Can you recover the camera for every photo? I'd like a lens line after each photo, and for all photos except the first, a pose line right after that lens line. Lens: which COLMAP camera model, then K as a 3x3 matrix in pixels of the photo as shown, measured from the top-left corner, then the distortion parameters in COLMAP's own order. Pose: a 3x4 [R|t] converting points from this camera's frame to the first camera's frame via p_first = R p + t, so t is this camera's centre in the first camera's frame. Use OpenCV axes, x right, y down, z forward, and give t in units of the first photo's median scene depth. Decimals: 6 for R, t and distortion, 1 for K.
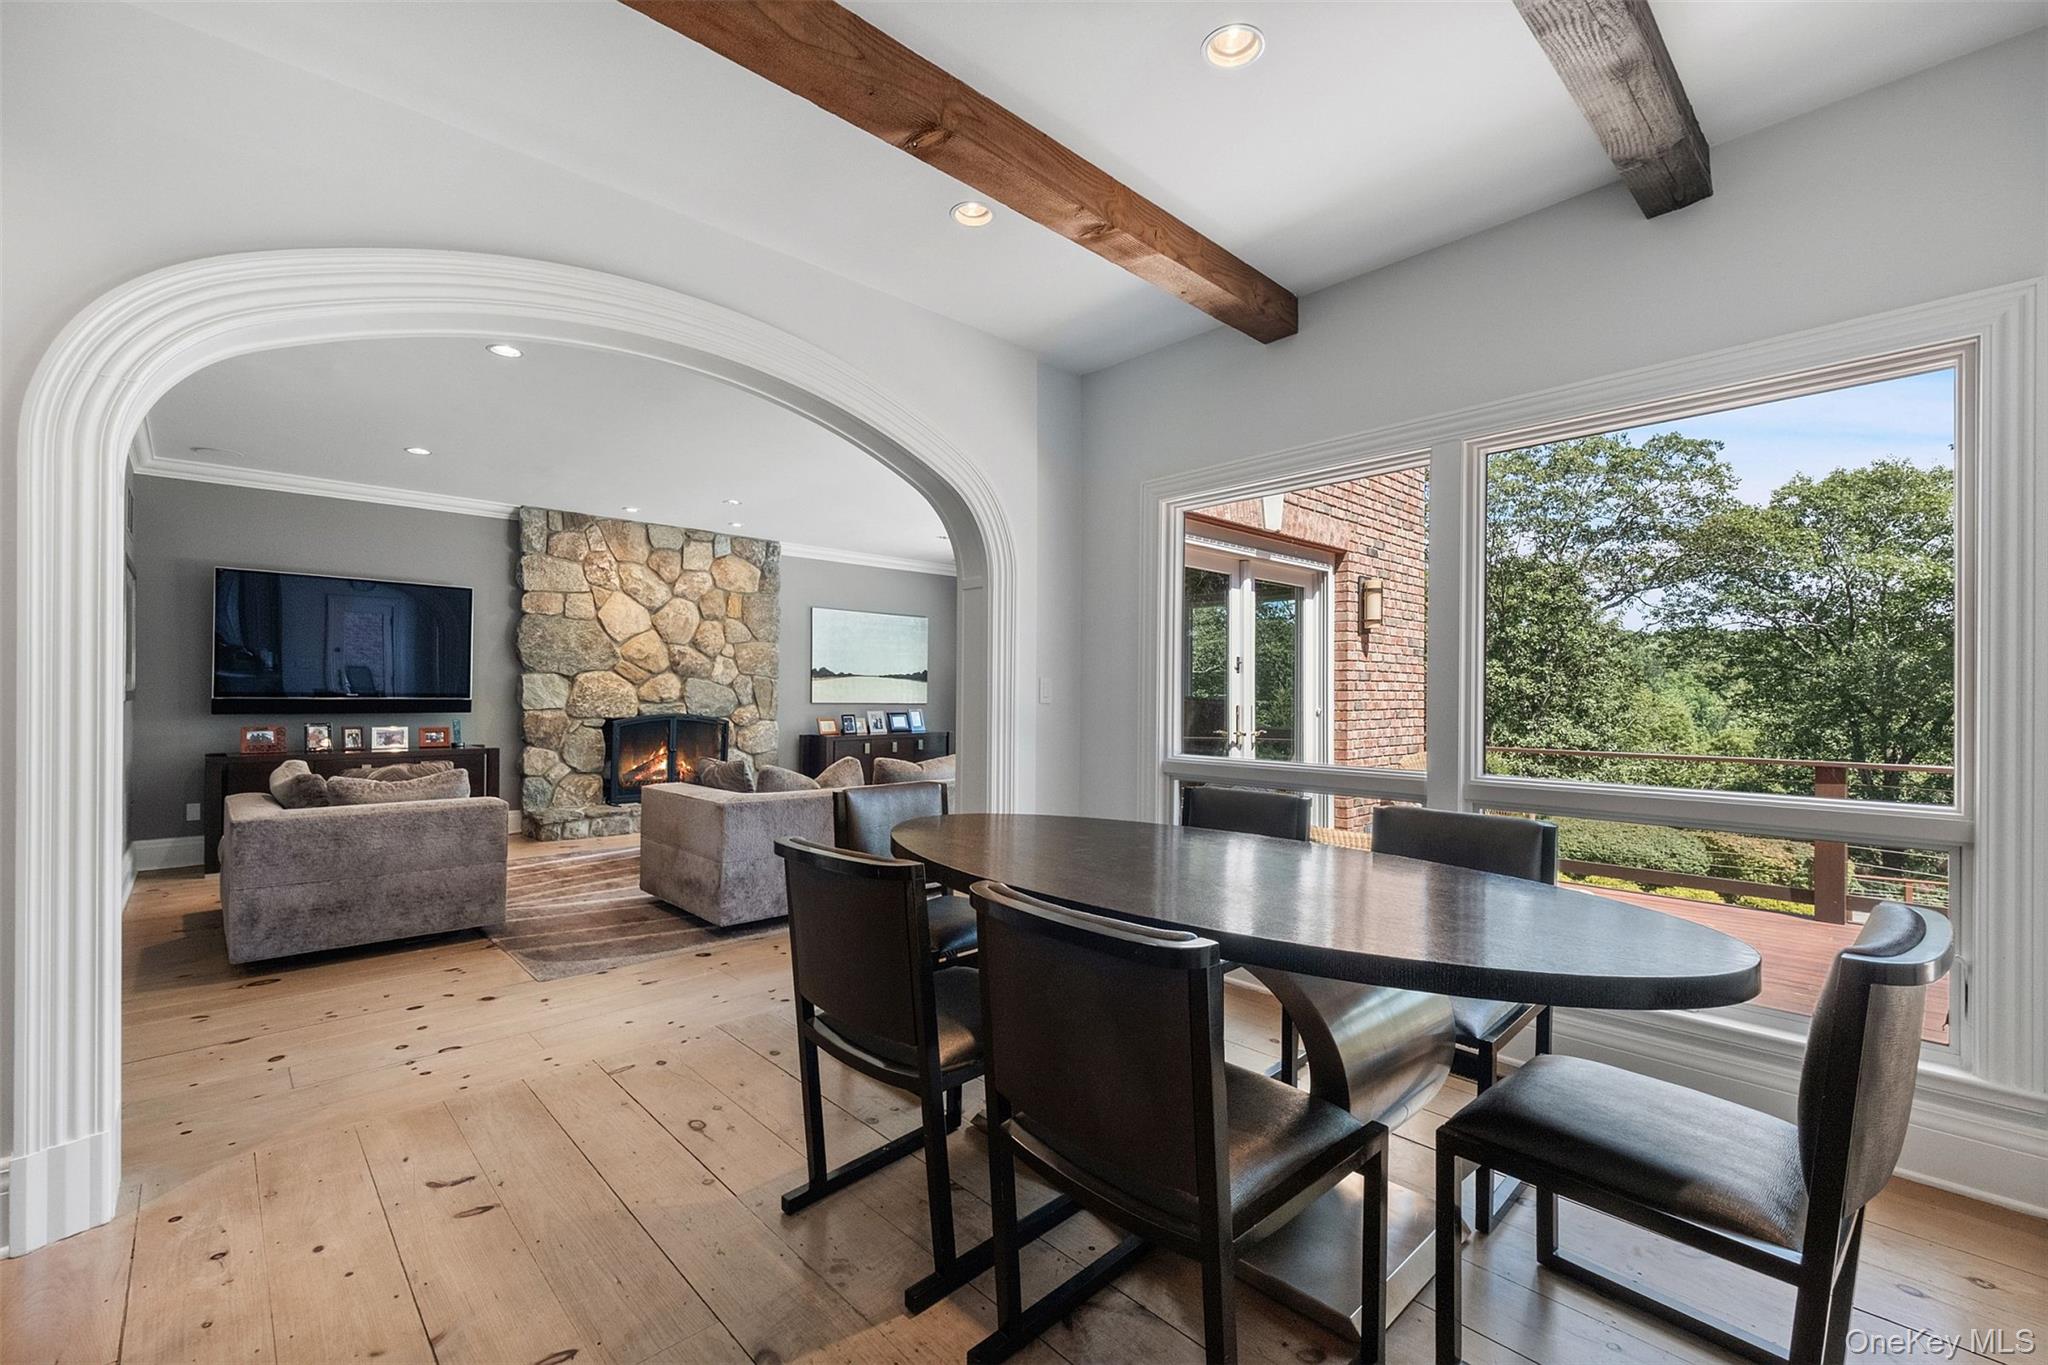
lens RADIAL K [[862.8, 0, 1025.2], [0, 862.8, 688.4], [0, 0, 1]] dist [0.002035, 0.000355]
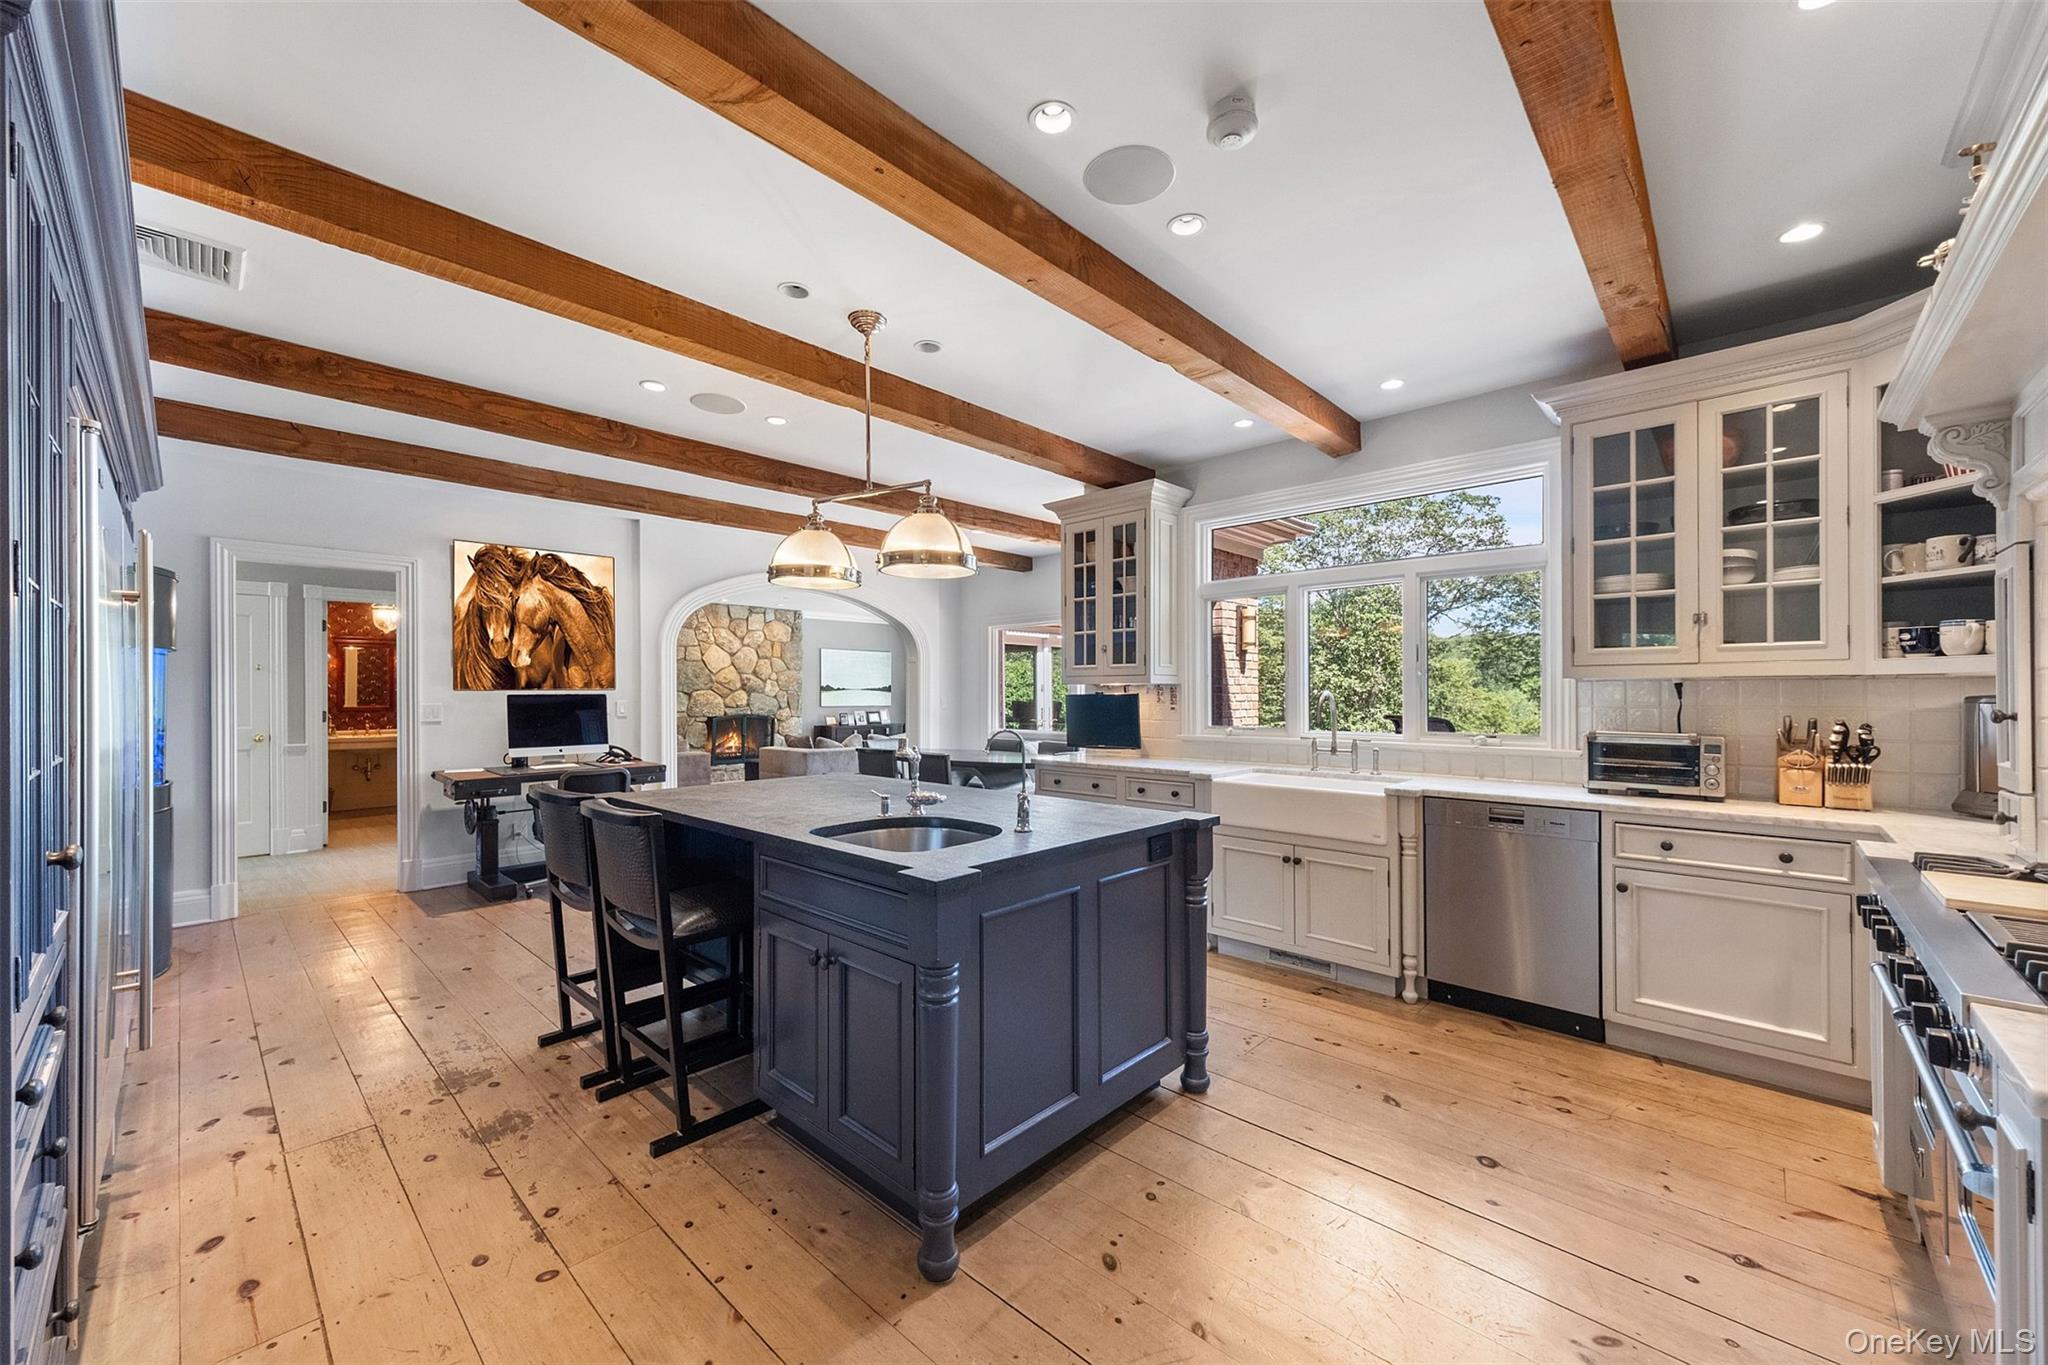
lens RADIAL K [[786.3, 0, 1024.0], [0, 786.3, 682.5], [0, 0, 1]] dist [-0.000202, 0.000005]
pose [[0.998154, -0.009319, 0.060016, 0.058807], [0.009687, 0.999936, -0.005841, -0.019016], [-0.059958, 0.006412, 0.998180, -0.608521]]
